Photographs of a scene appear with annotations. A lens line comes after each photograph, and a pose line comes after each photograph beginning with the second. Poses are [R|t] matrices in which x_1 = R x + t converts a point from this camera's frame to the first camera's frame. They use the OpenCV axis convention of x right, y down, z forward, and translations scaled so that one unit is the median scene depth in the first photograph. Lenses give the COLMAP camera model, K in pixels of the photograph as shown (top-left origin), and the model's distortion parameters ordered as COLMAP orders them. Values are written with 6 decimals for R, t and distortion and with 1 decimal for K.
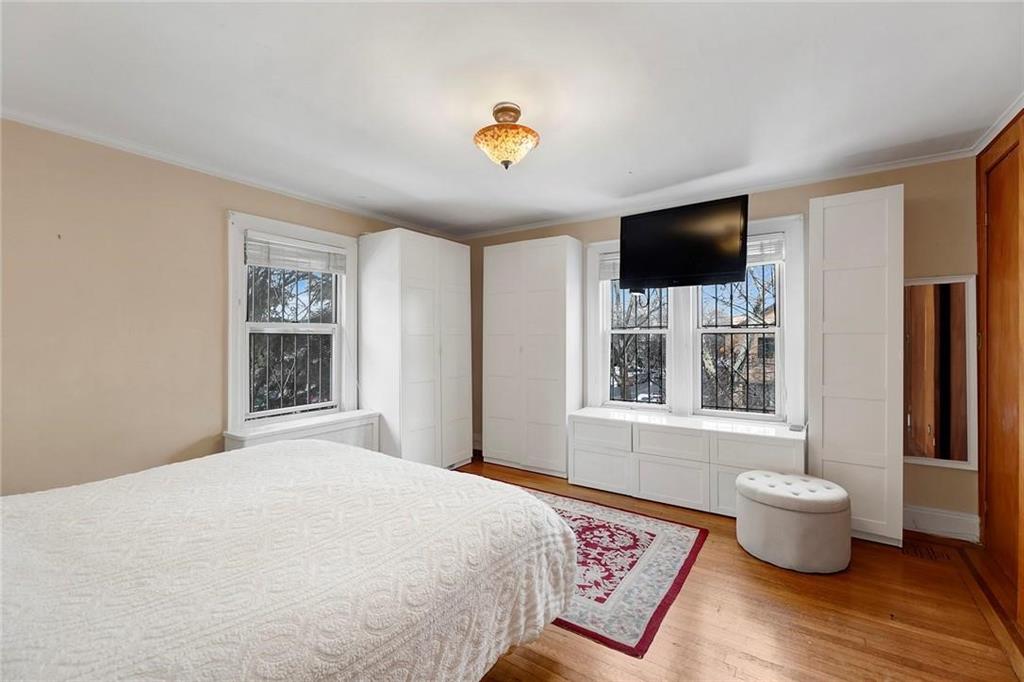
lens RADIAL K [[428.2, 0, 510.2], [0, 428.2, 338.7], [0, 0, 1]] dist [-0.001480, -0.000752]
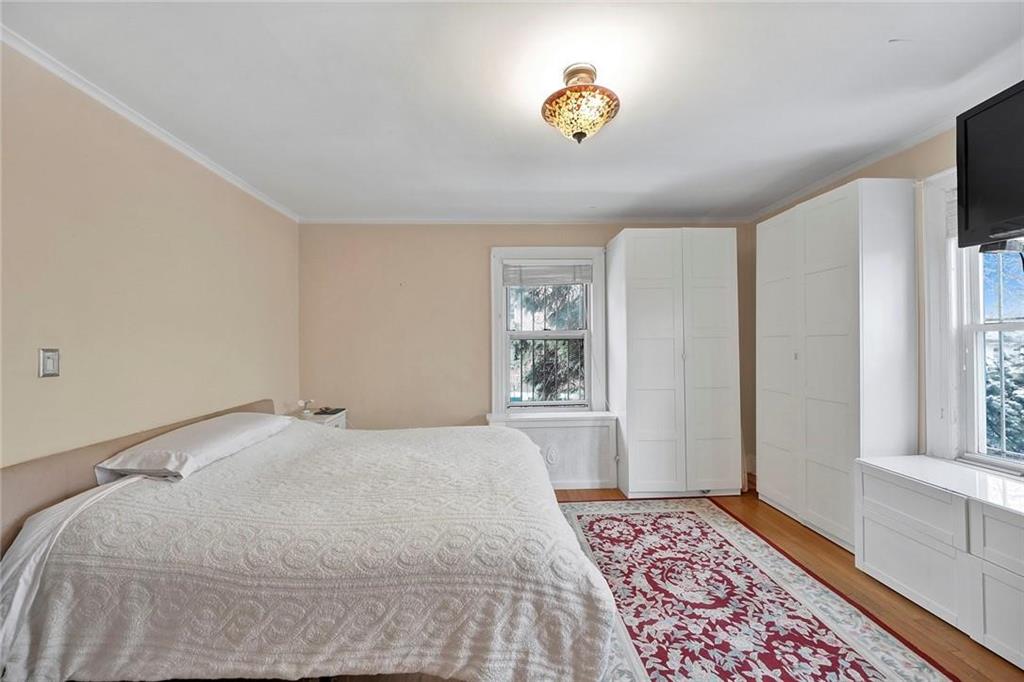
lens RADIAL K [[408.4, 0, 502.7], [0, 408.4, 344.2], [0, 0, 1]] dist [0.000772, -0.004283]
pose [[0.601521, -0.006365, -0.798832, 0.364850], [0.009059, 0.999958, -0.001147, 0.002252], [0.798806, -0.006547, 0.601553, 0.259090]]
